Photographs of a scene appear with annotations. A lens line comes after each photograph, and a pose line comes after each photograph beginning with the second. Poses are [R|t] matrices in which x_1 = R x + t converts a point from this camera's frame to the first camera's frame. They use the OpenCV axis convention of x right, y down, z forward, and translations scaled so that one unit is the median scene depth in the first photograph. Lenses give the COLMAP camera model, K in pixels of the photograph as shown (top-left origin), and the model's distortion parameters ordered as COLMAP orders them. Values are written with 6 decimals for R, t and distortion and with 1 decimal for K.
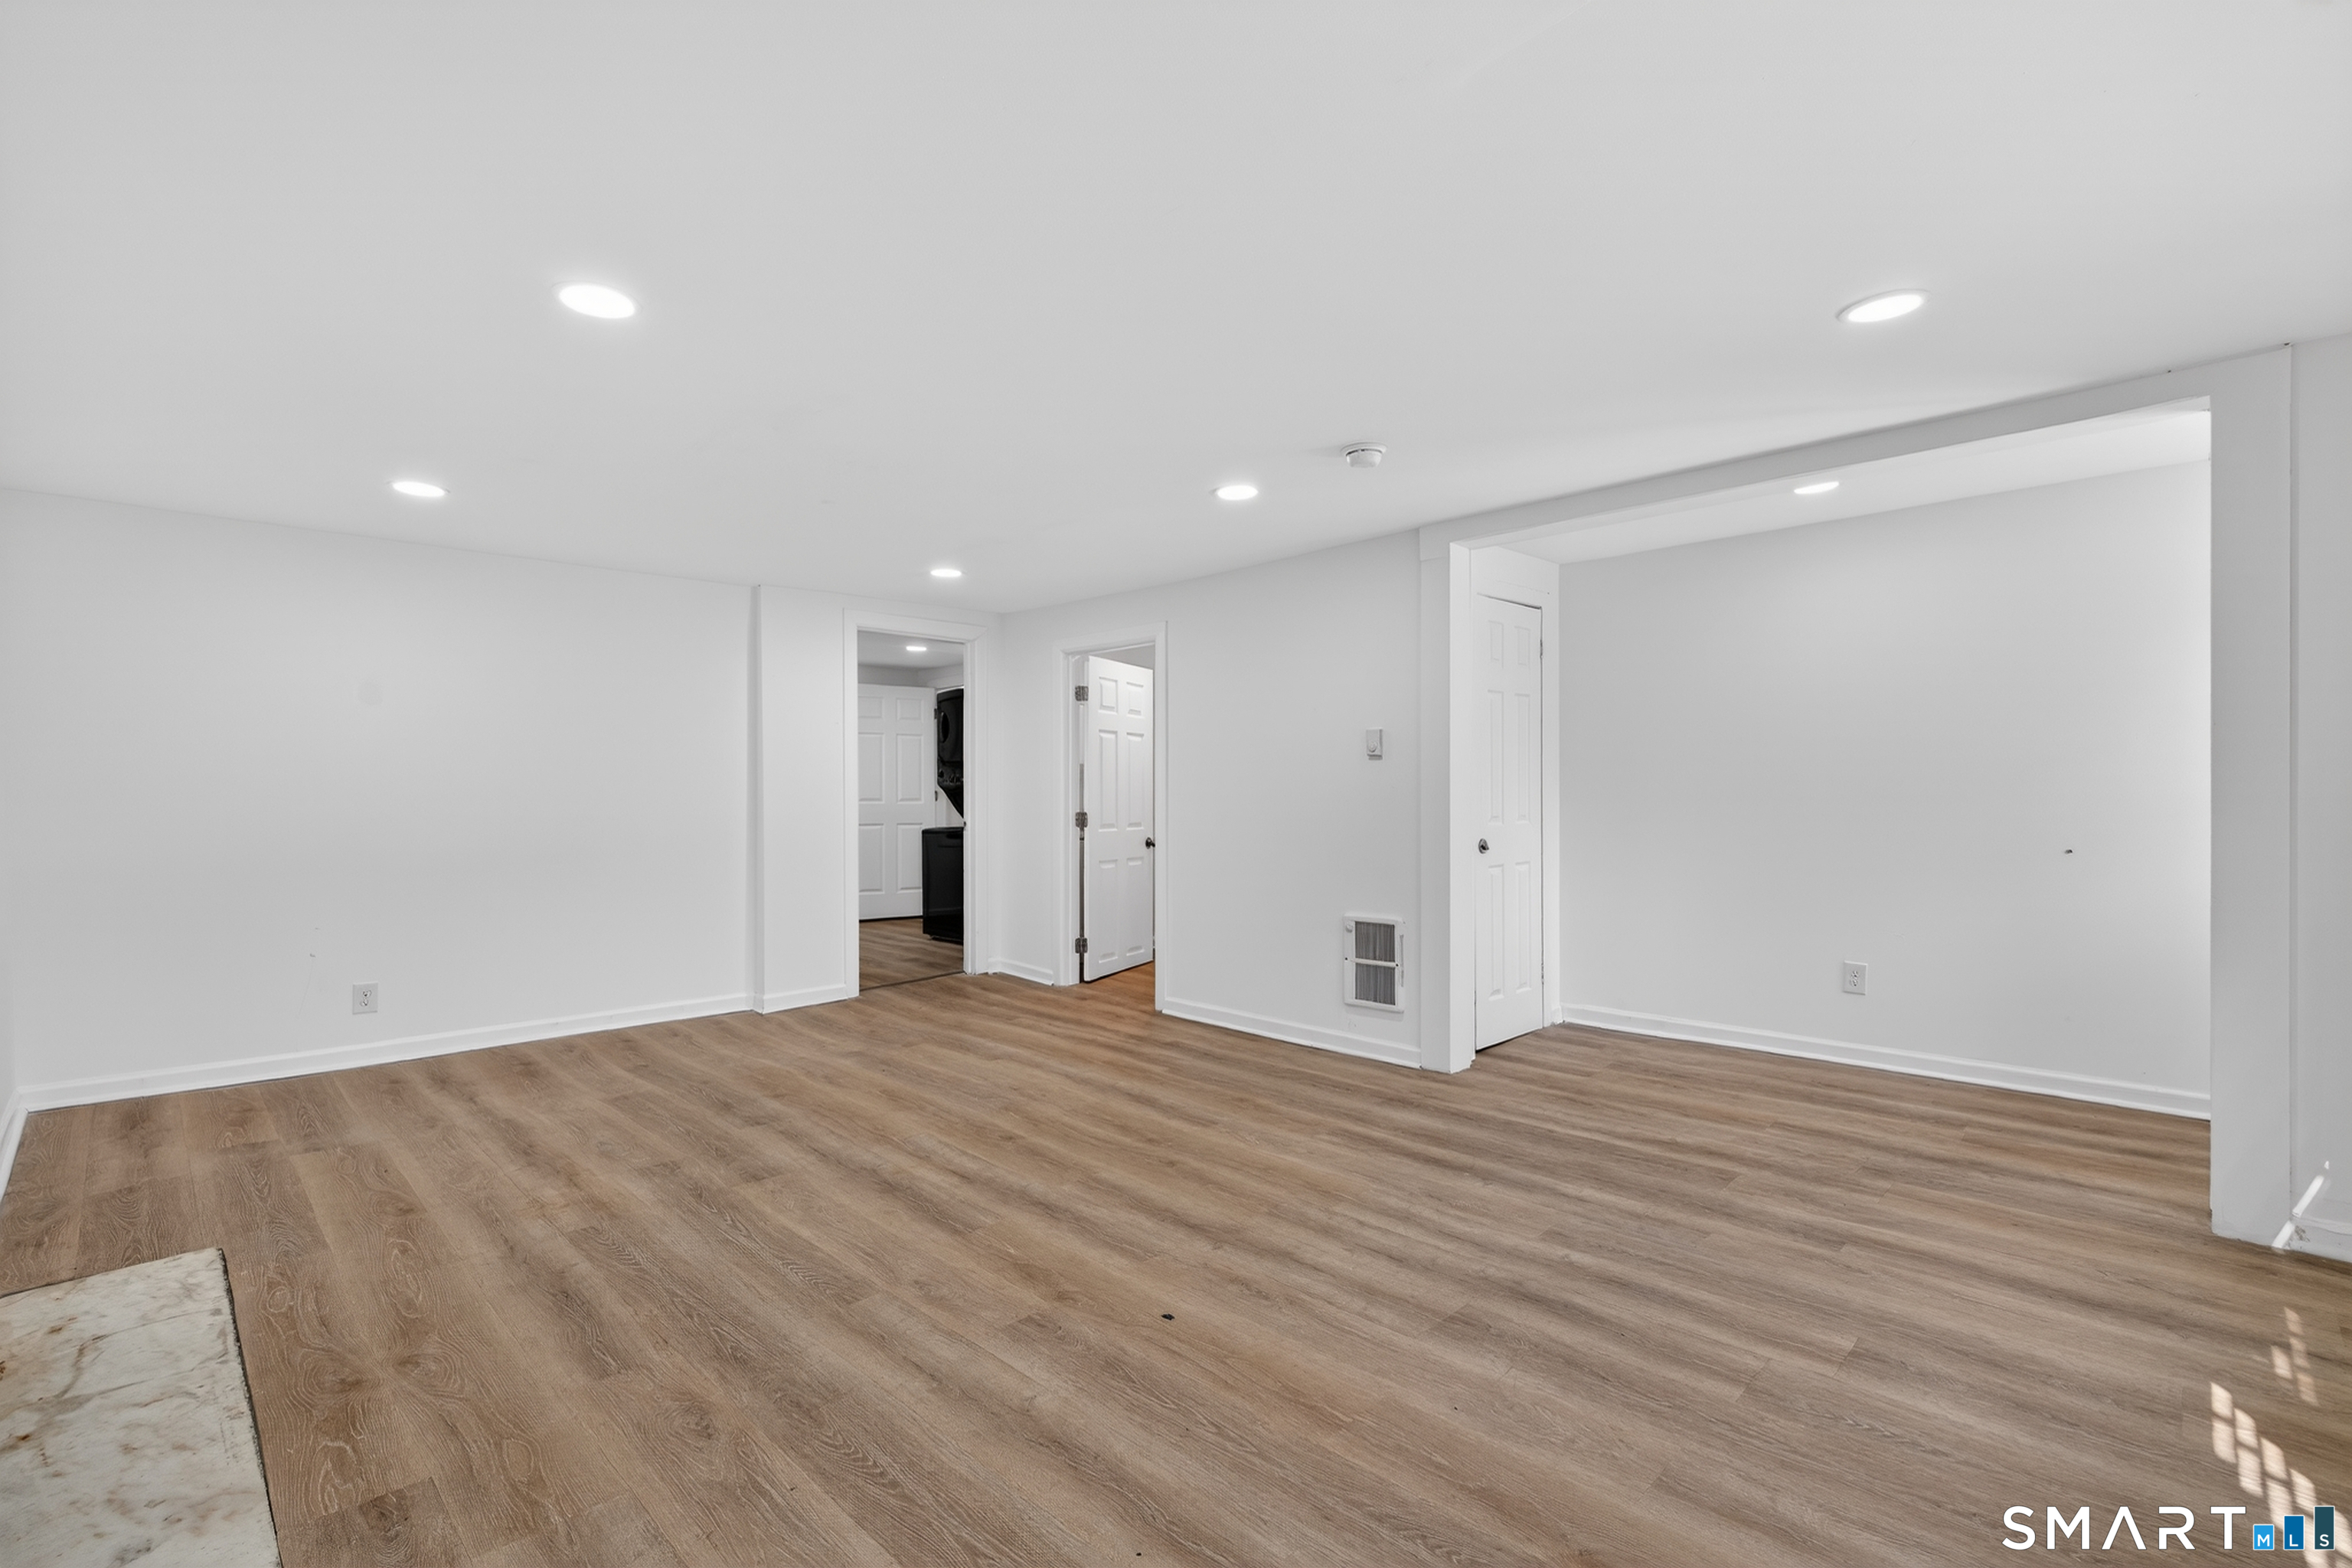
lens RADIAL K [[1070.8, 0, 1179.9], [0, 1070.8, 796.5], [0, 0, 1]] dist [-0.005004, -0.000159]
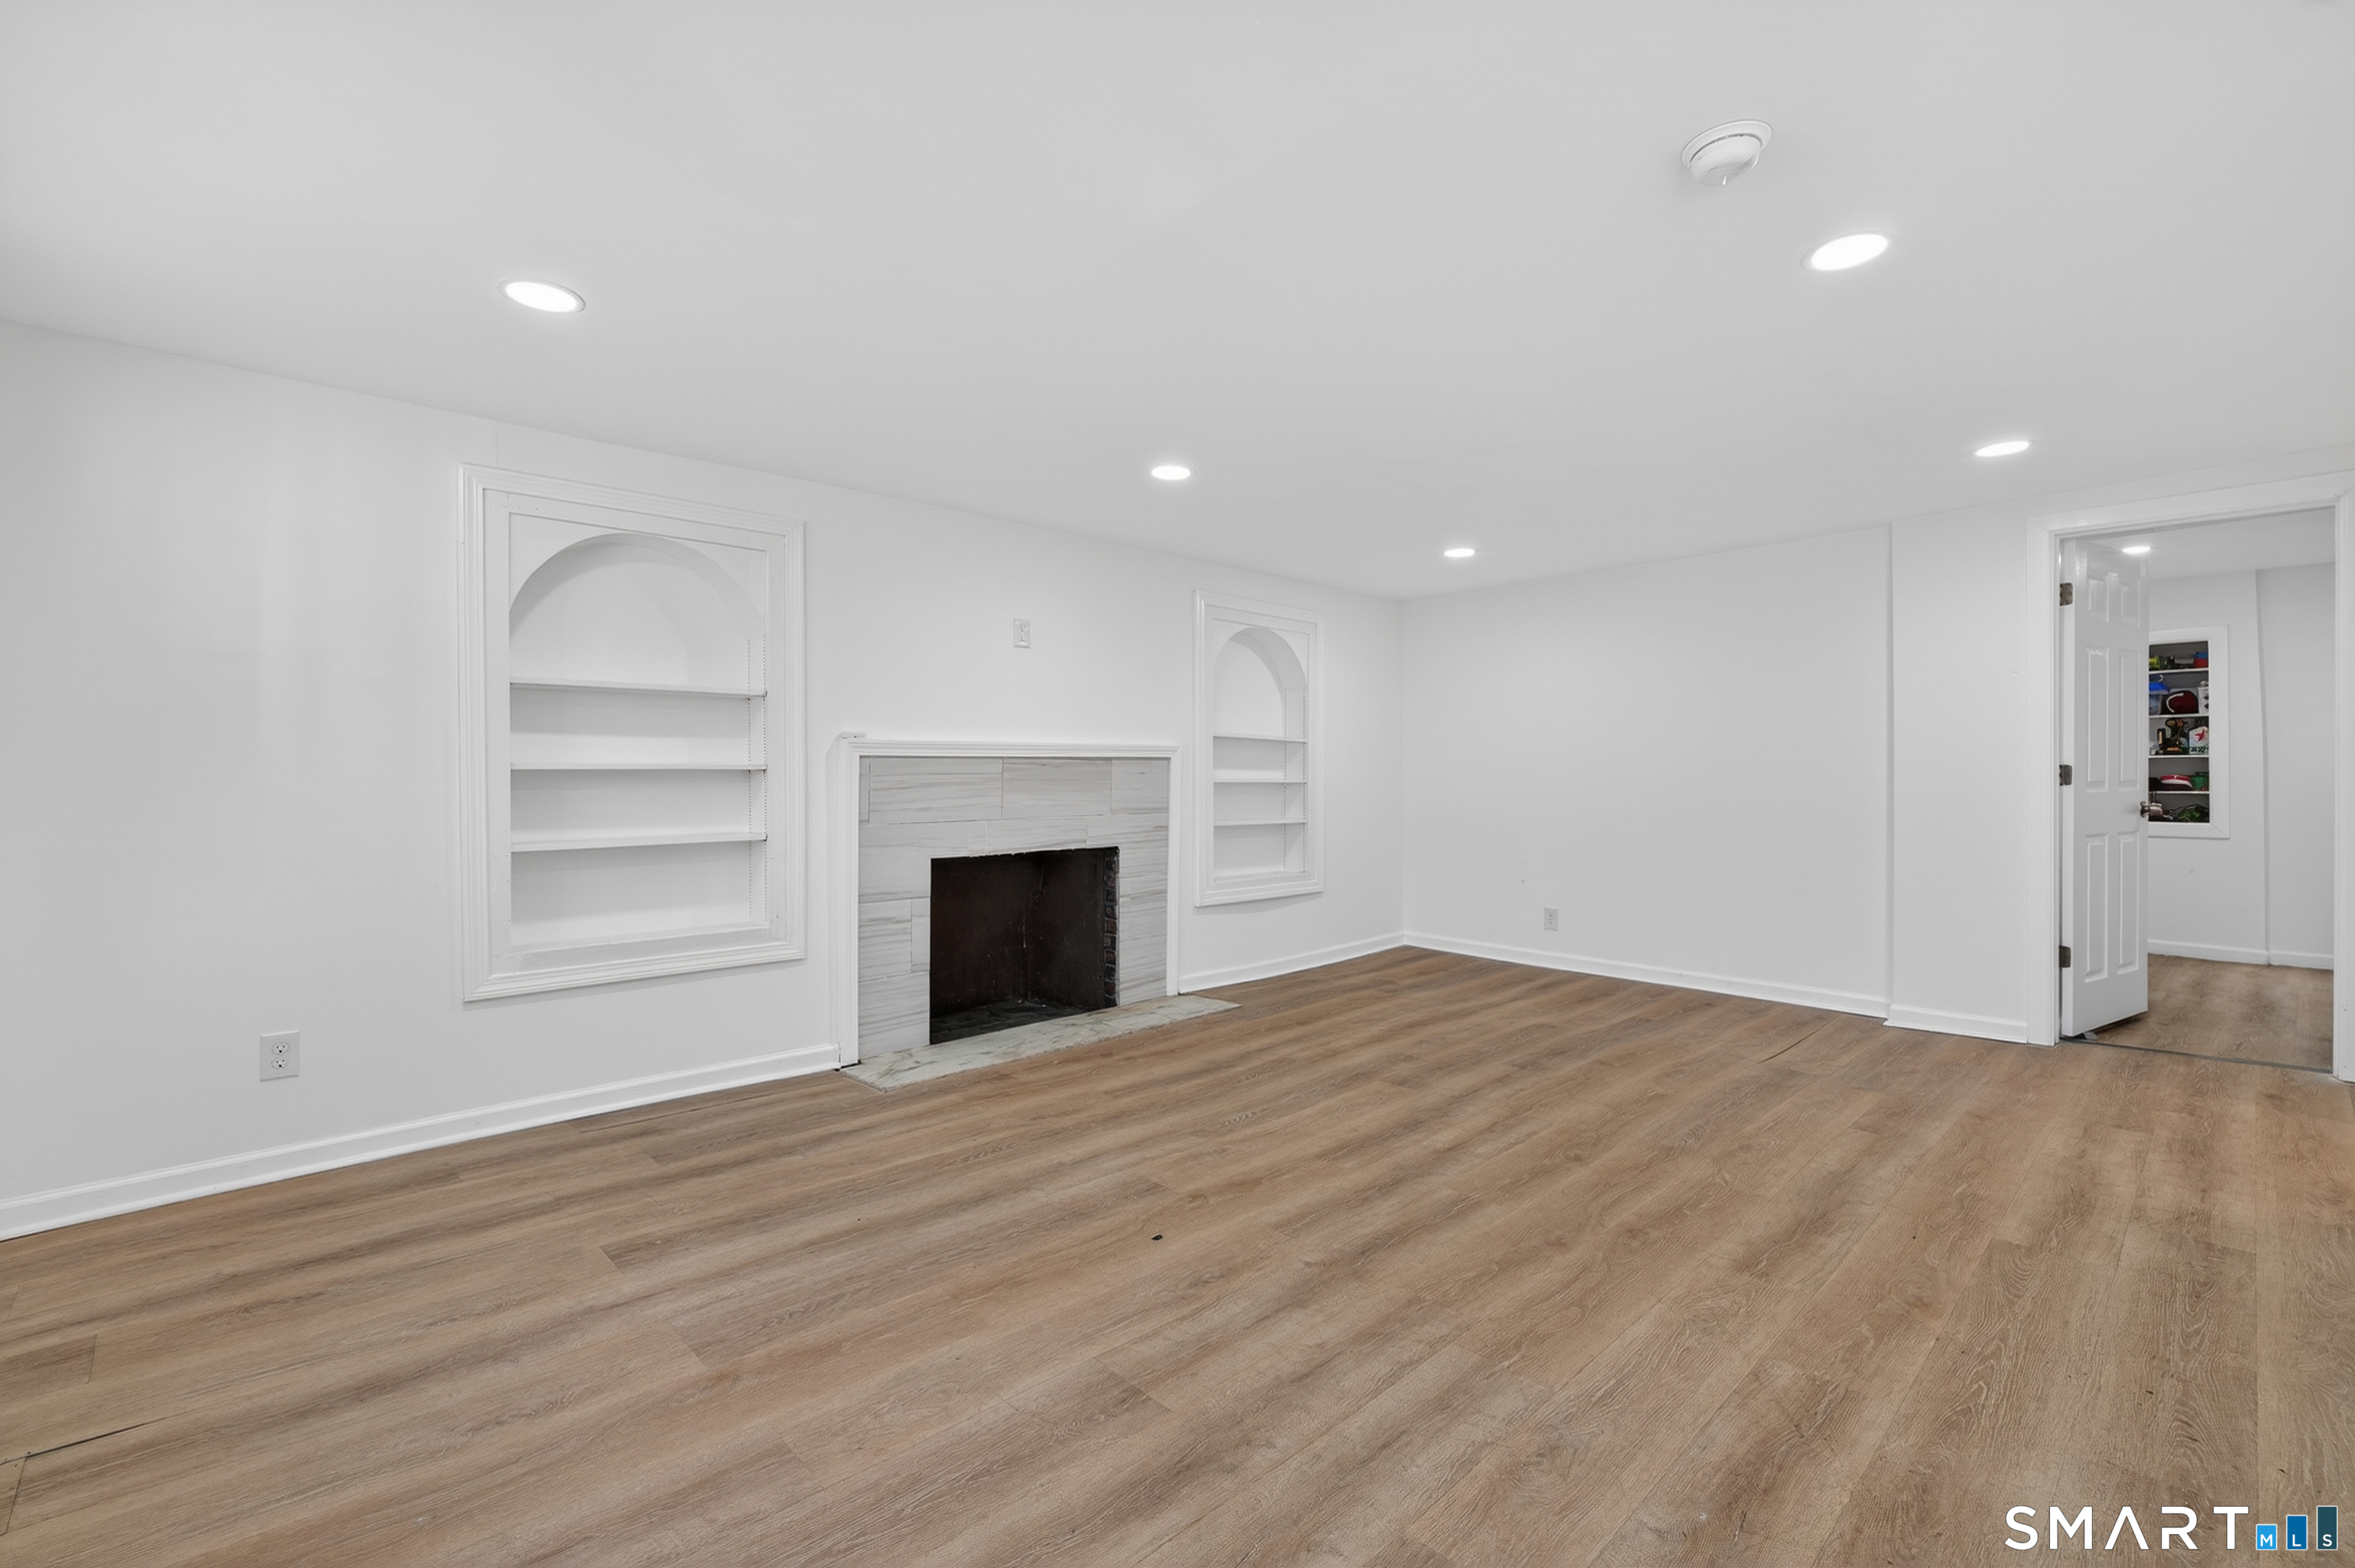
lens RADIAL K [[1023.0, 0, 1183.0], [0, 1023.0, 768.8], [0, 0, 1]] dist [-0.000751, 0.000325]
pose [[-0.033448, 0.000672, -0.999440, 0.836281], [-0.003286, 0.999994, 0.000782, -0.005668], [0.999435, 0.003310, -0.033445, 0.835640]]
